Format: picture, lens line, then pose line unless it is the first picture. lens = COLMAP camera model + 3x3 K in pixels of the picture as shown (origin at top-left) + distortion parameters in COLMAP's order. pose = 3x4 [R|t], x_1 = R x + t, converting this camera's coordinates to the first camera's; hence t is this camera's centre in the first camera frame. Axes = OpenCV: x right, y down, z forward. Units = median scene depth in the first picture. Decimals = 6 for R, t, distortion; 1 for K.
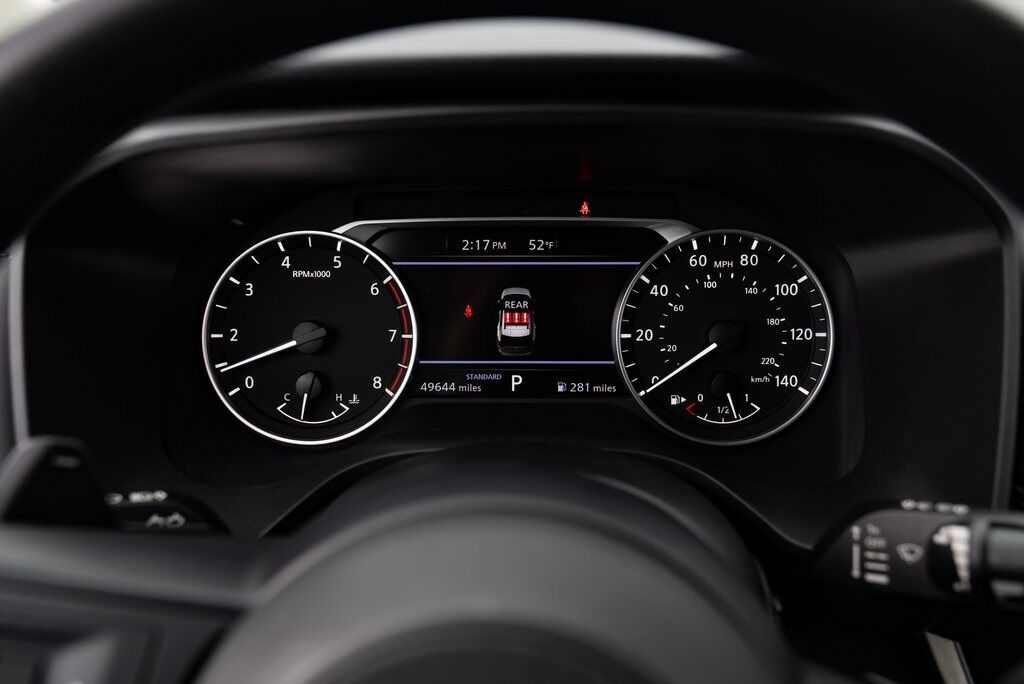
lens RADIAL K [[870.0, 0, 514.0], [0, 870.0, 341.1], [0, 0, 1]] dist [-0.018586, 0.024311]
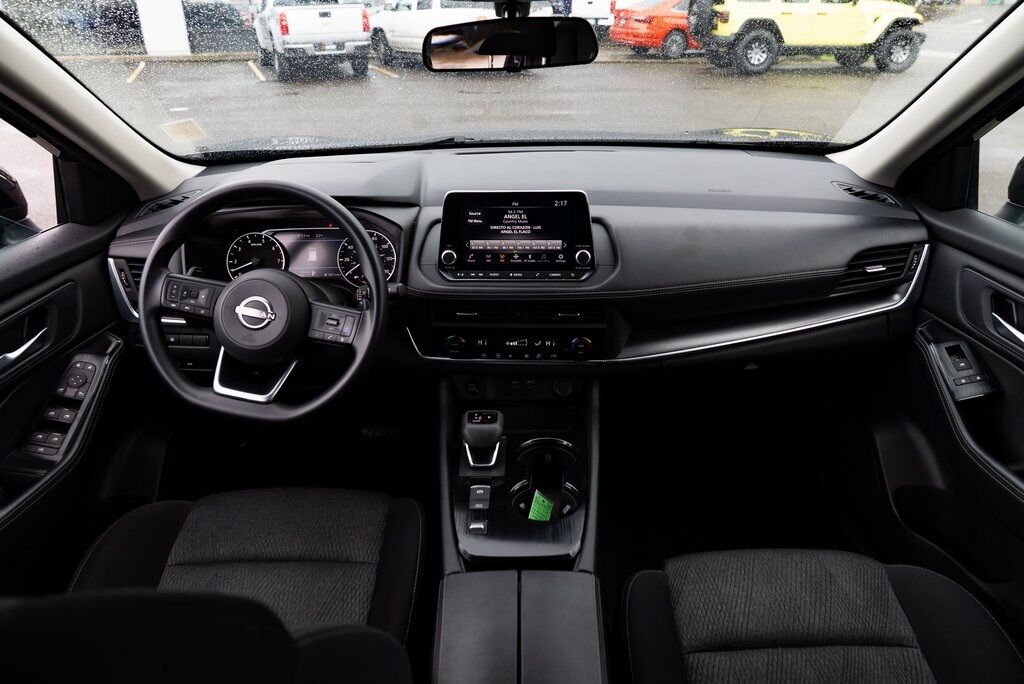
lens RADIAL K [[698.5, 0, 514.4], [0, 698.5, 341.6], [0, 0, 1]] dist [-0.034235, 0.017954]
pose [[0.999762, -0.015617, 0.015235, 0.809653], [0.015411, 0.999789, 0.013562, 0.311413], [-0.015443, -0.013324, 0.999792, -1.965895]]
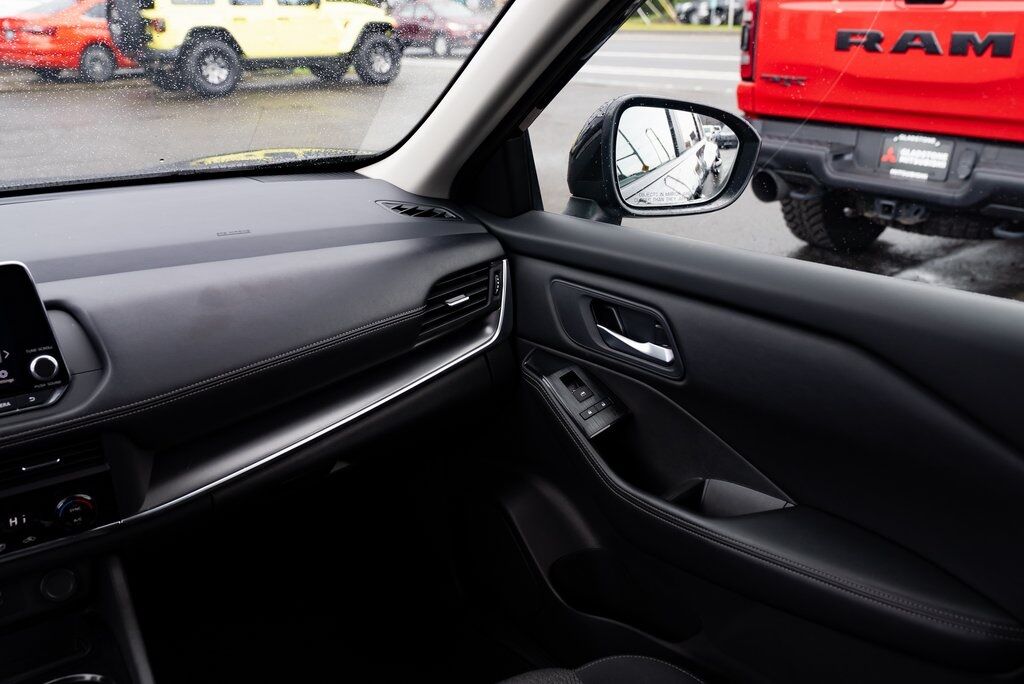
lens RADIAL K [[934.7, 0, 516.7], [0, 934.7, 337.2], [0, 0, 1]] dist [-0.006792, 0.000000]
pose [[0.801544, -0.208309, 0.560477, 0.795885], [0.265238, 0.963953, -0.021053, 0.300415], [-0.535888, 0.165534, 0.827902, -1.706970]]
